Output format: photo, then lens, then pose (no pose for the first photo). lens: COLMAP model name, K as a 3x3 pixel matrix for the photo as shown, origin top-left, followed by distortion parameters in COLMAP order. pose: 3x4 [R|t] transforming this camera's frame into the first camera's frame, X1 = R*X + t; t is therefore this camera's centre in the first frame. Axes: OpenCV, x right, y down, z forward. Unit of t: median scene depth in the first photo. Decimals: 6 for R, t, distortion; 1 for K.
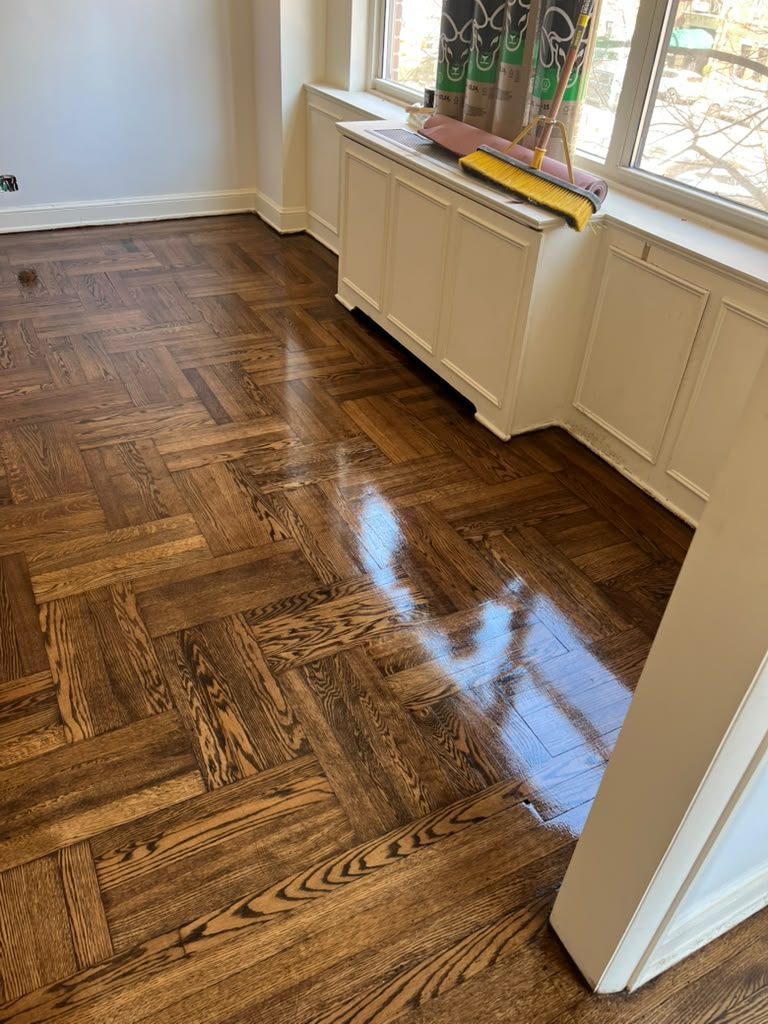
lens RADIAL K [[772.1, 0, 384.0], [0, 772.1, 512.0], [0, 0, 1]] dist [0.000927, -0.002105]
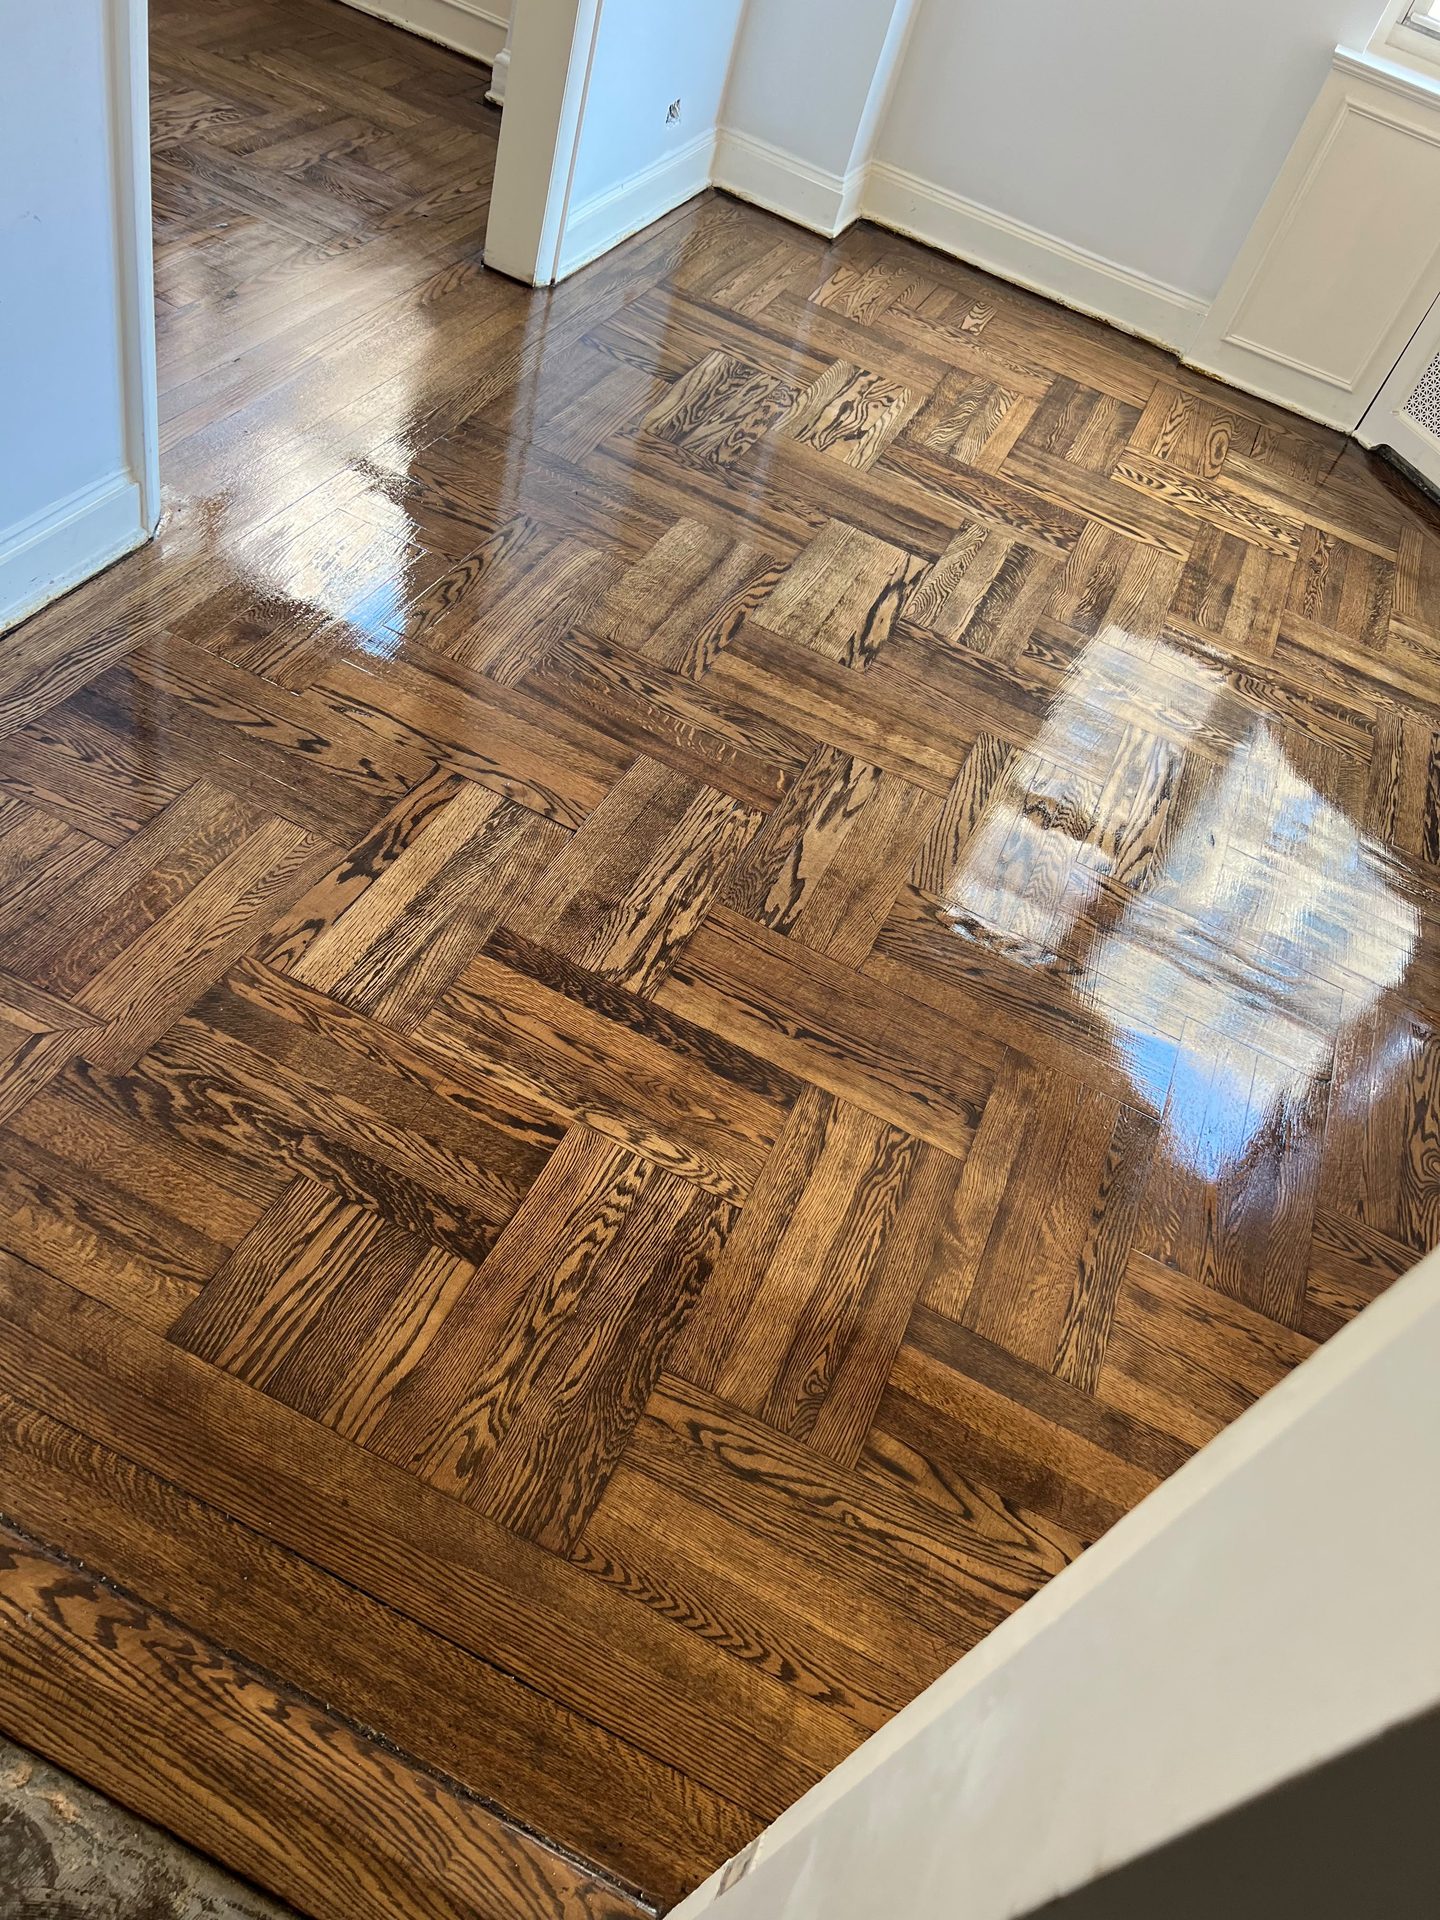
lens RADIAL K [[1447.6, 0, 720.0], [0, 1447.6, 960.0], [0, 0, 1]] dist [0.000927, -0.002105]
pose [[0.751594, -0.374771, 0.542819, -0.564403], [0.206381, 0.915210, 0.346119, 0.390799], [-0.626509, -0.148114, 0.765212, -0.568222]]
